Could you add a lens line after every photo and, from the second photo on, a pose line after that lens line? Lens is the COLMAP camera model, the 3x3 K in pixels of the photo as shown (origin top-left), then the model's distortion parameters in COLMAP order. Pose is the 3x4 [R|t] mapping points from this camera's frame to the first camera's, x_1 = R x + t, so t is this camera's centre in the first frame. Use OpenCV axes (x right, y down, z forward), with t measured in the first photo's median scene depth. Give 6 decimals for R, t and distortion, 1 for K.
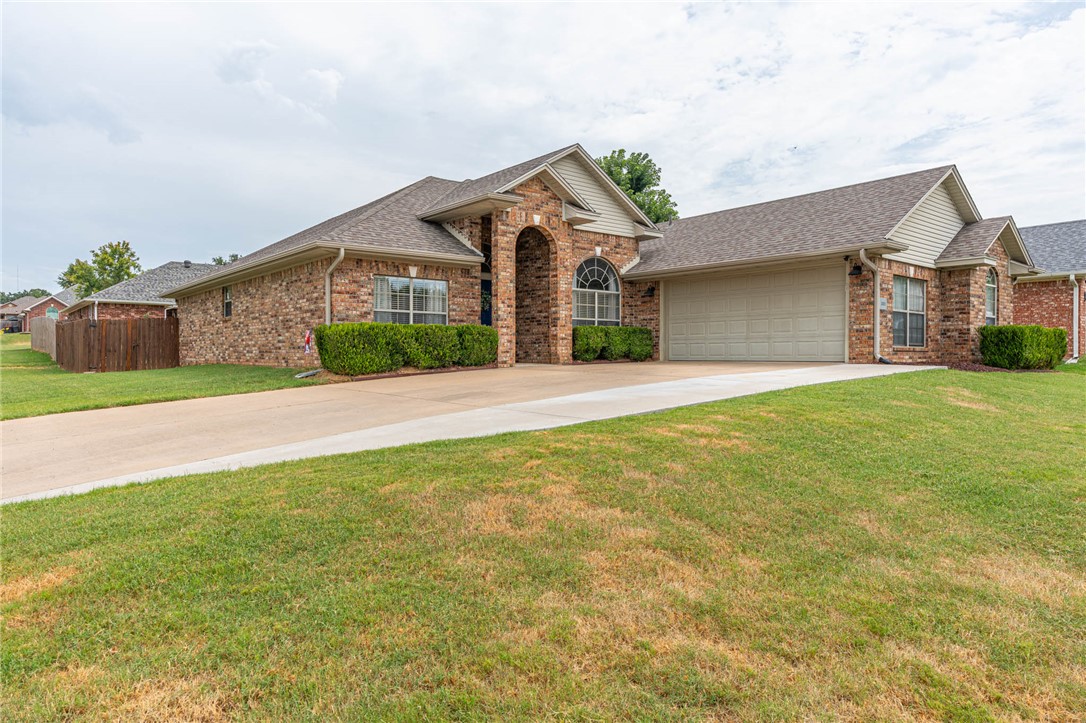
lens RADIAL K [[680.6, 0, 542.2], [0, 680.6, 361.6], [0, 0, 1]] dist [-0.007786, -0.000202]
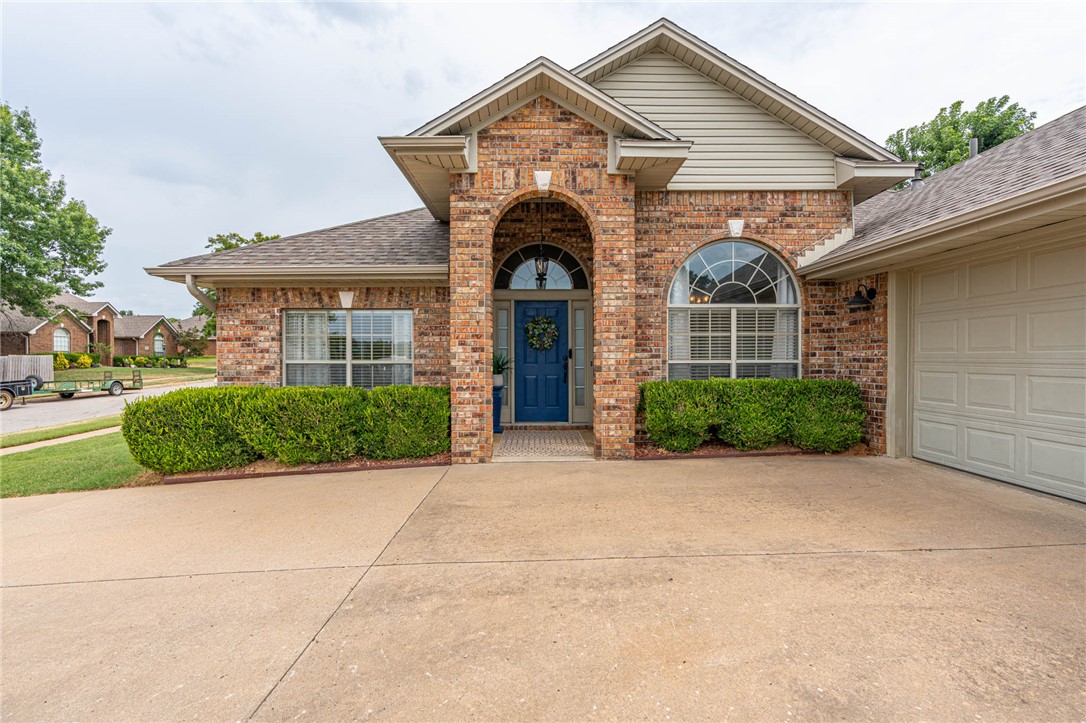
lens RADIAL K [[487.7, 0, 543.6], [0, 487.7, 362.1], [0, 0, 1]] dist [-0.011129, 0.003235]
pose [[0.776698, 0.005337, -0.629851, 0.220633], [-0.003574, 0.999985, 0.004065, -0.069051], [0.629863, -0.000906, 0.776705, 0.690629]]
